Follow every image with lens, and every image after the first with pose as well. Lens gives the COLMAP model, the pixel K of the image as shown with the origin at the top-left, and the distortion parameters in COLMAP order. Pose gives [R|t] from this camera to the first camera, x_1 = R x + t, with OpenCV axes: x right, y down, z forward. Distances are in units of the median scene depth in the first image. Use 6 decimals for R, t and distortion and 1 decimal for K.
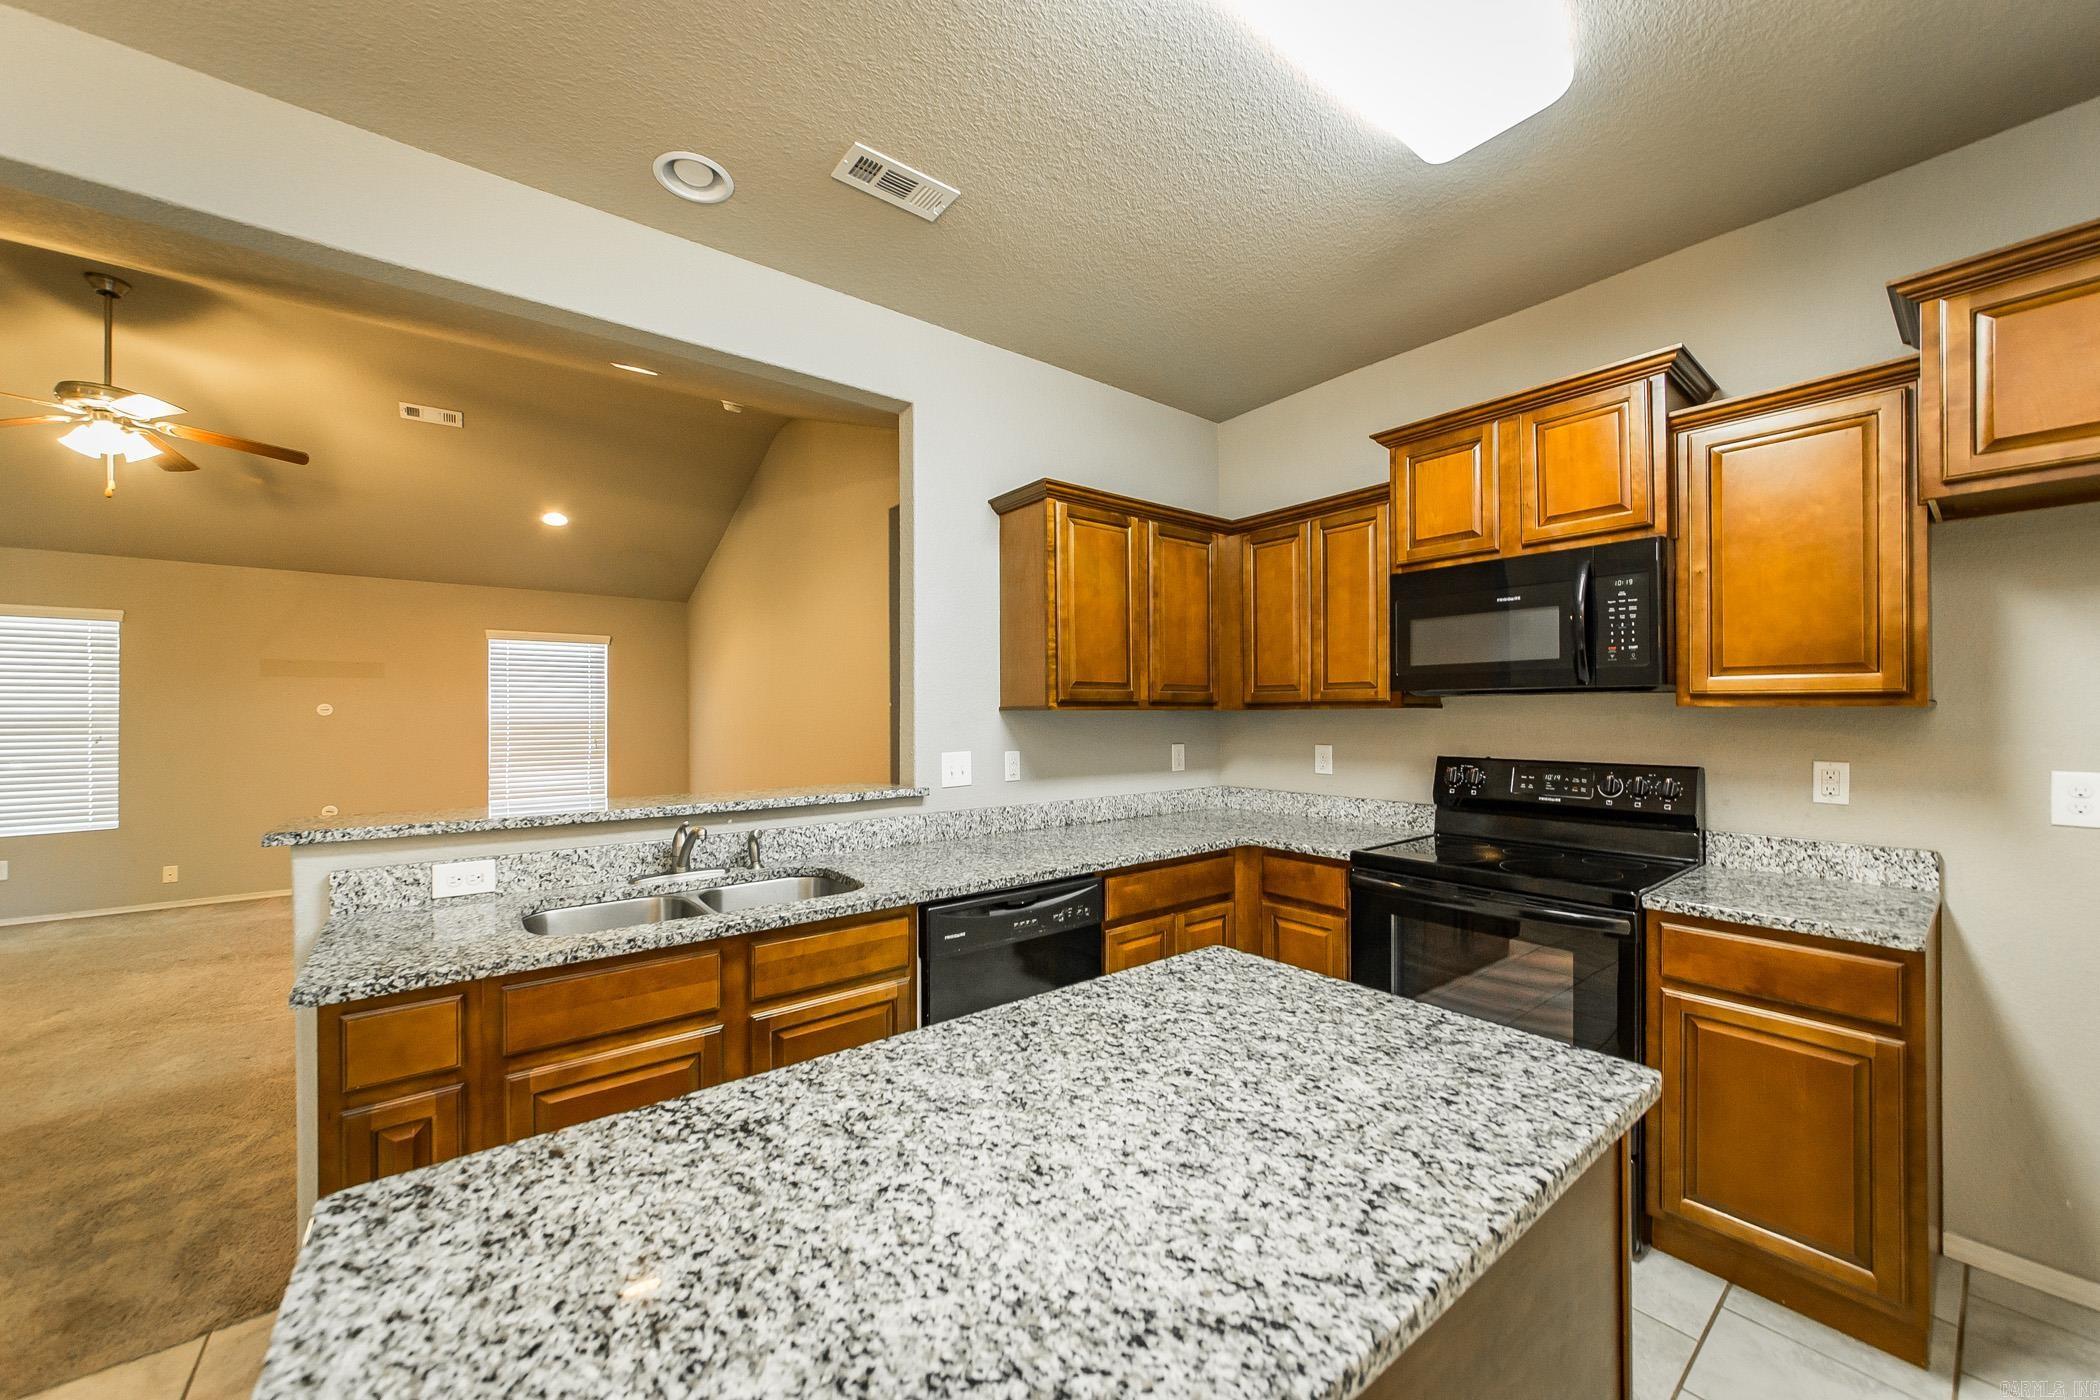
lens RADIAL K [[759.7, 0, 1046.9], [0, 759.7, 703.8], [0, 0, 1]] dist [-0.007332, 0.001554]
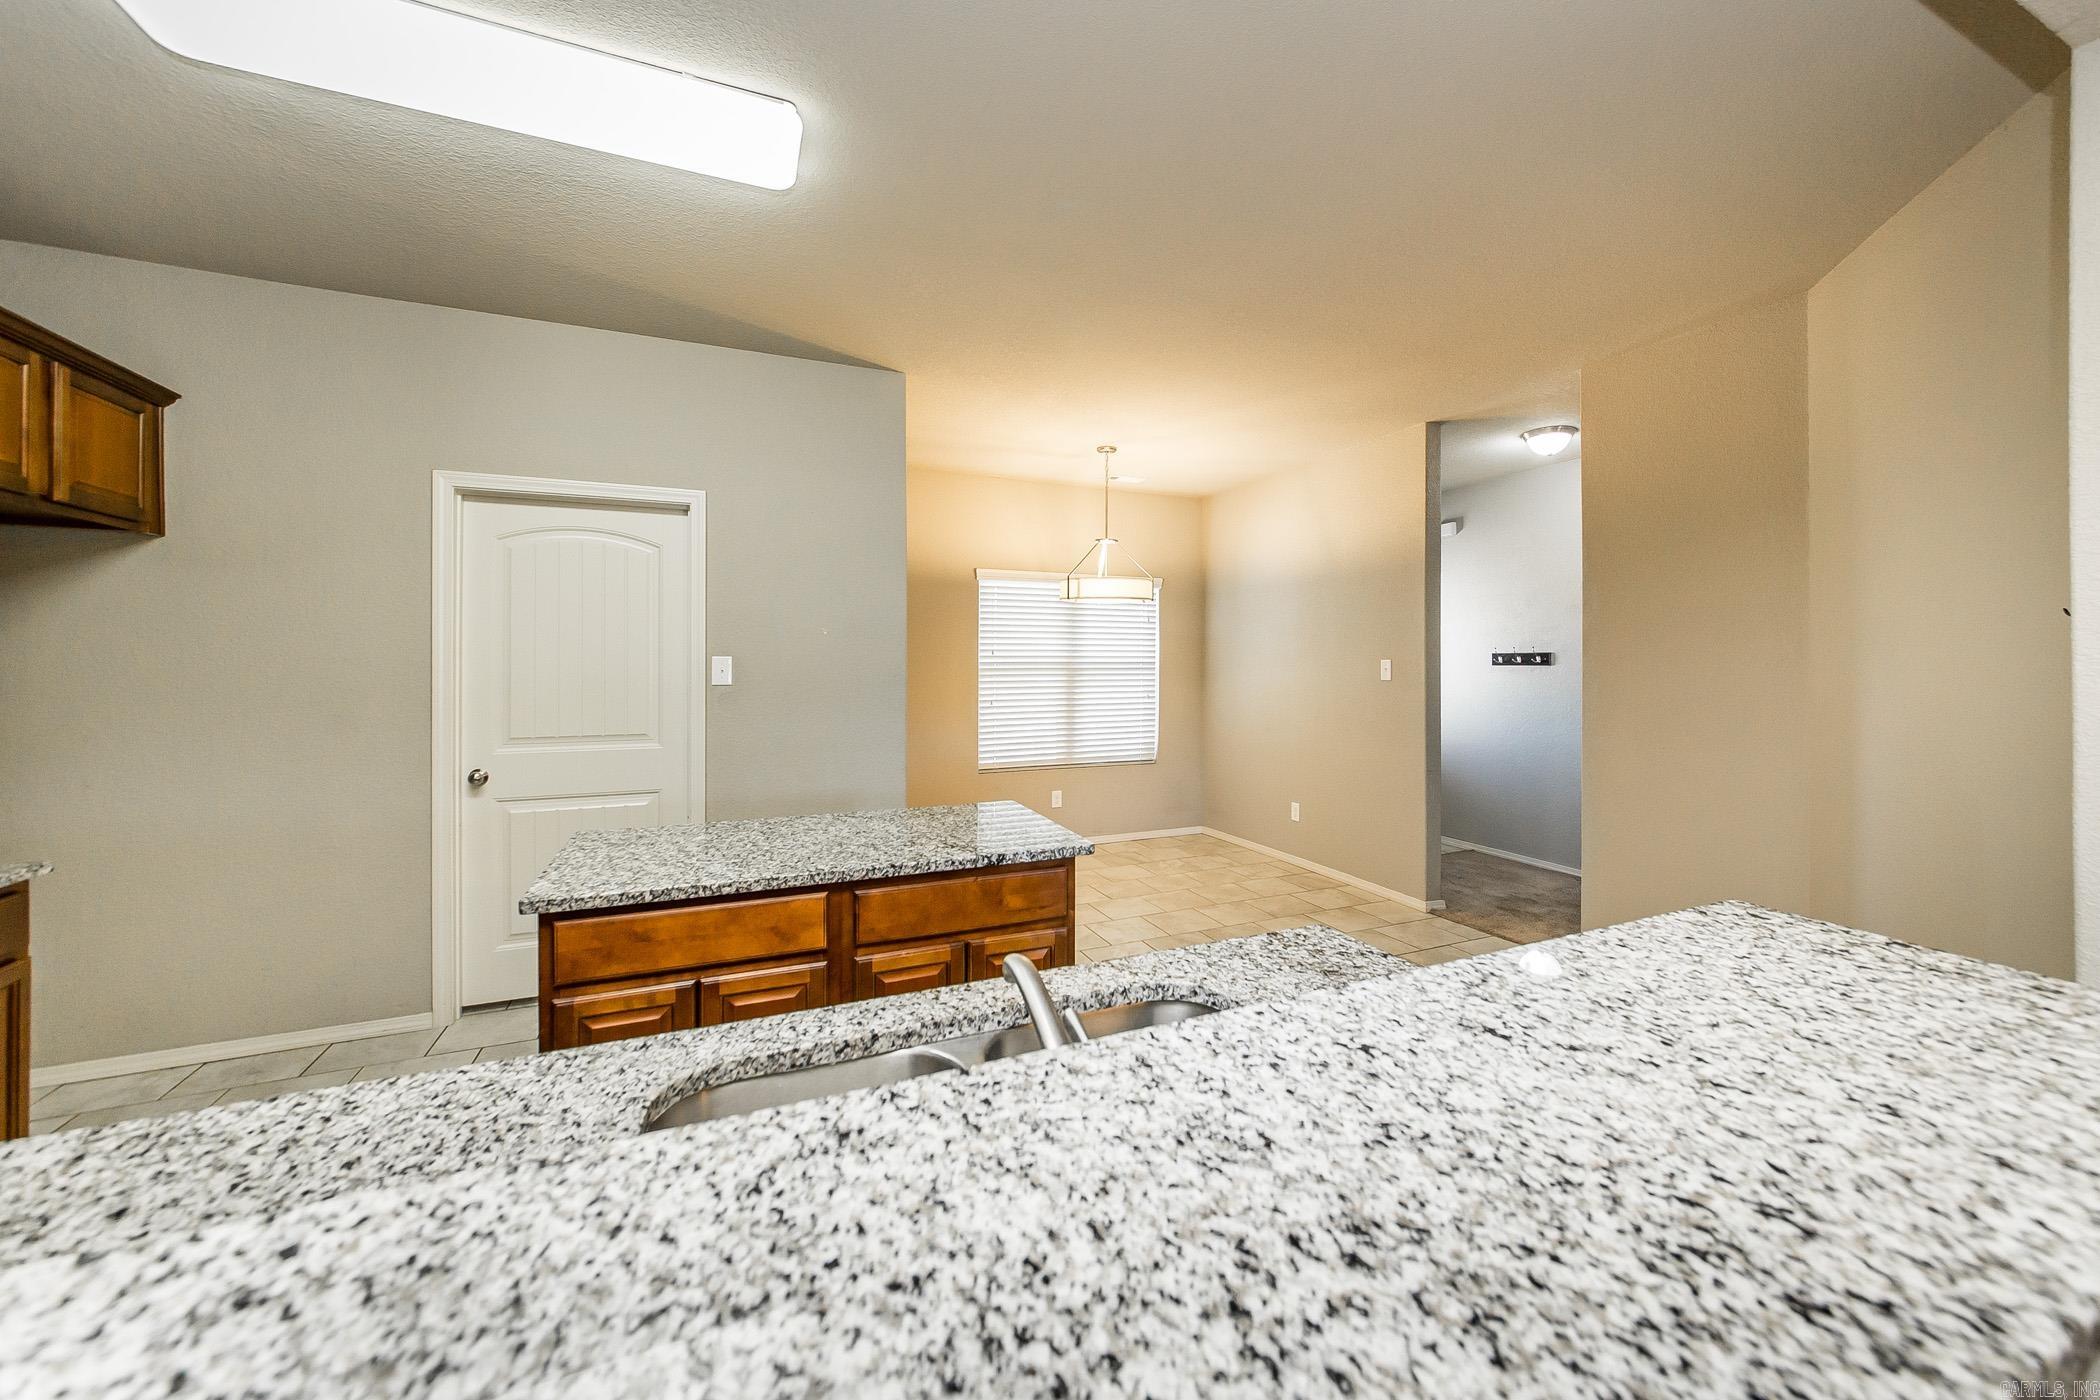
lens RADIAL K [[759.7, 0, 1058.6], [0, 759.7, 667.2], [0, 0, 1]] dist [-0.007332, 0.001554]
pose [[-0.965965, 0.001234, 0.258672, -0.570279], [-0.000442, 0.999979, -0.006422, 0.003611], [-0.258674, -0.006318, -0.965944, 1.366629]]
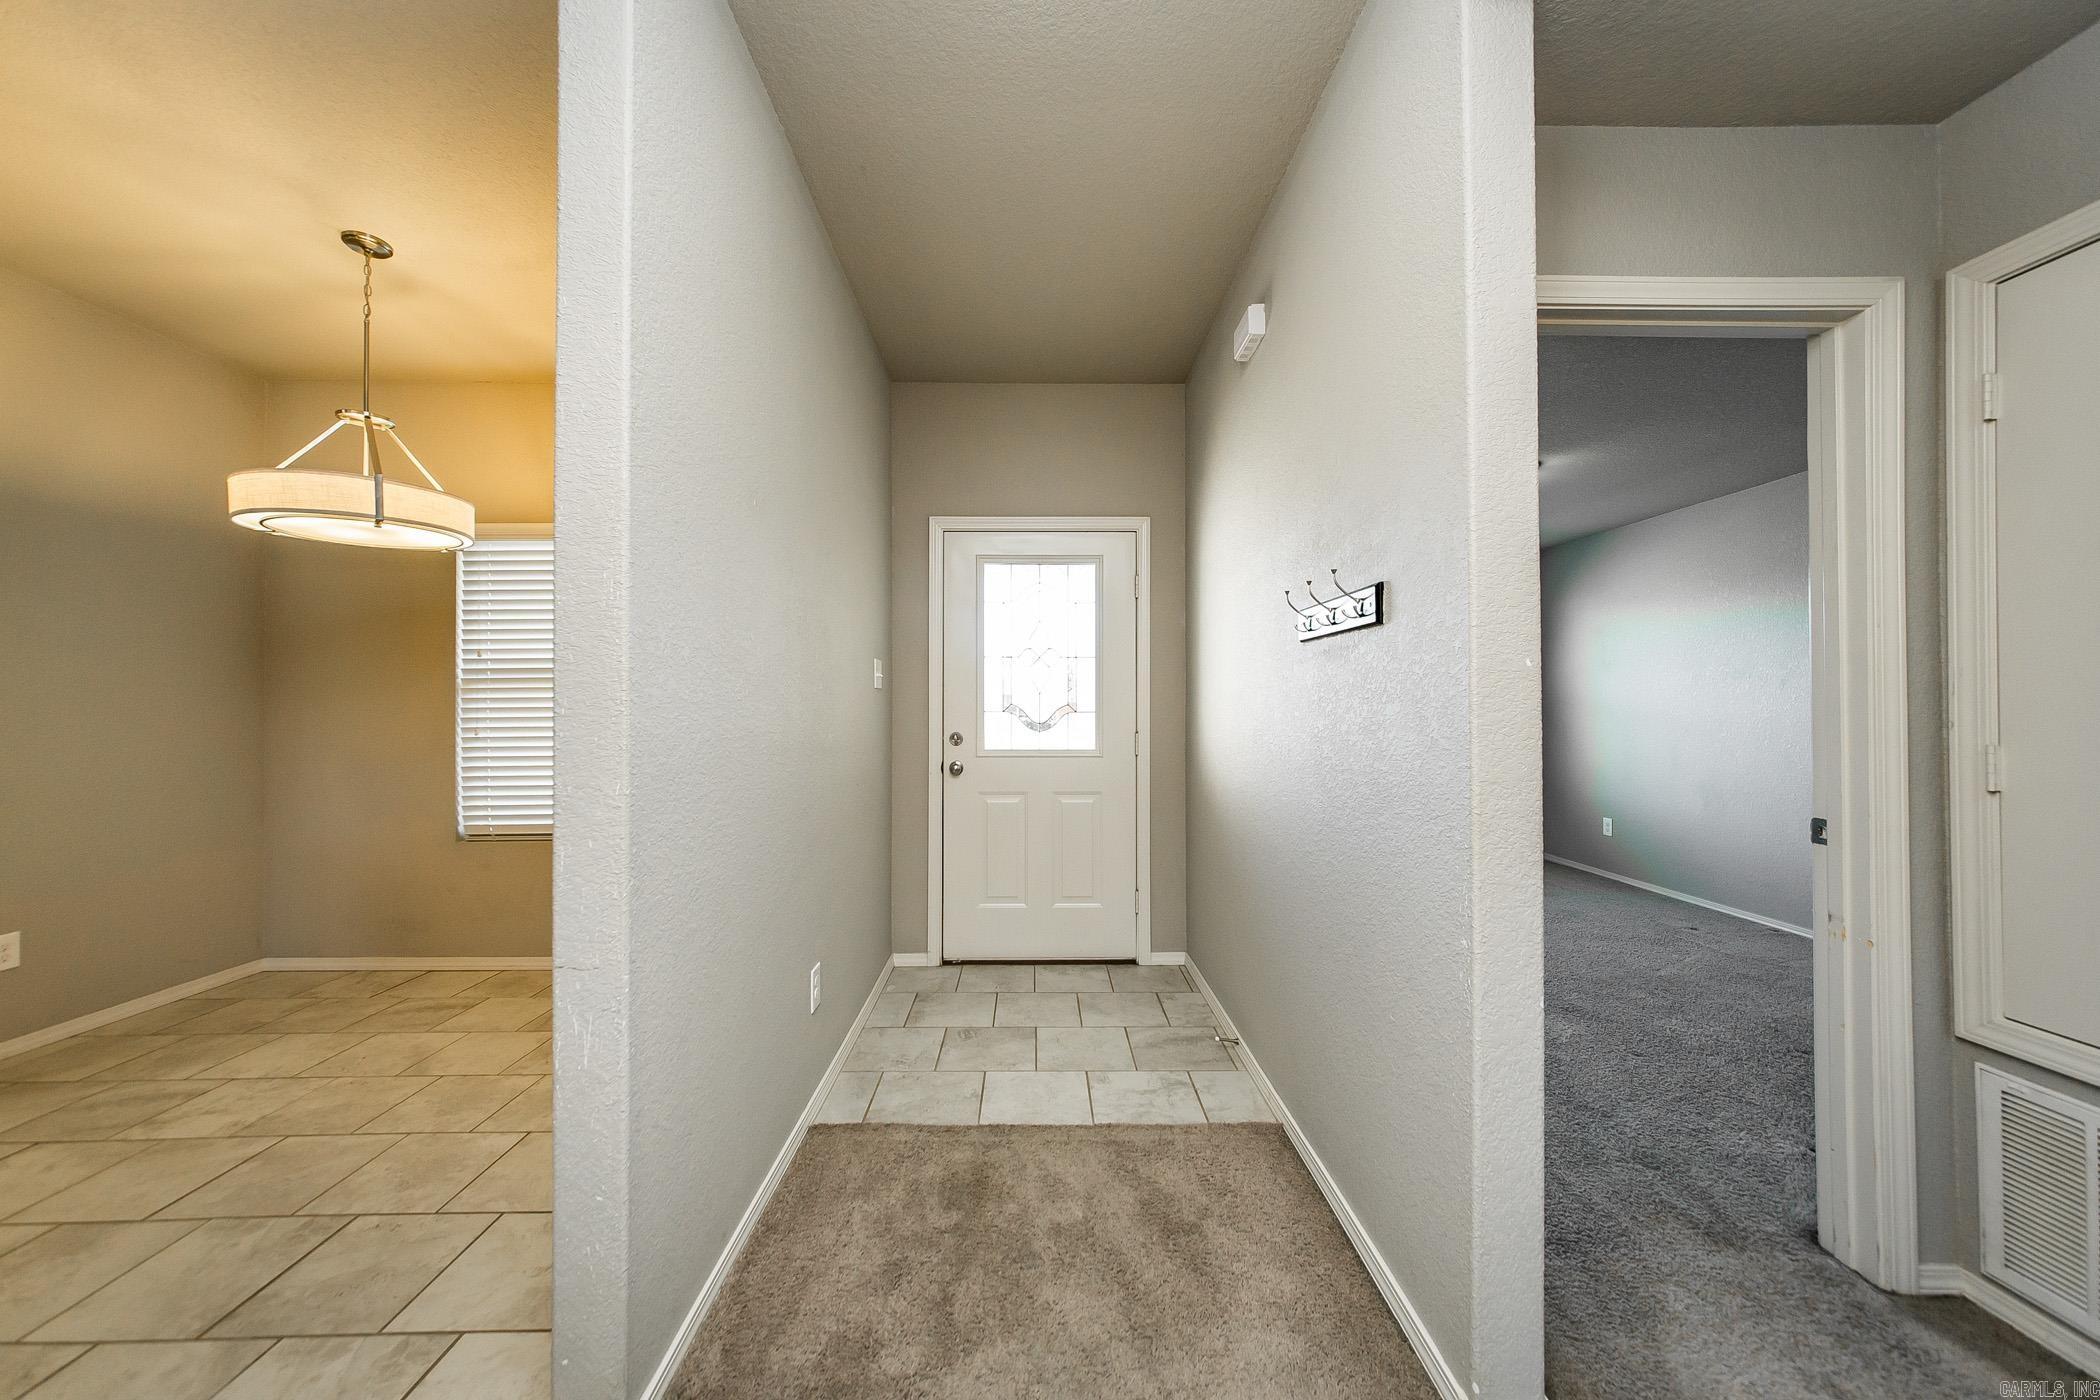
lens RADIAL K [[759.7, 0, 1045.3], [0, 759.7, 699.1], [0, 0, 1]] dist [-0.007332, 0.001554]
pose [[-0.798445, 0.011593, 0.601957, -1.792911], [0.003695, 0.999890, -0.014355, 0.073436], [-0.602057, -0.009237, -0.798400, -0.794150]]
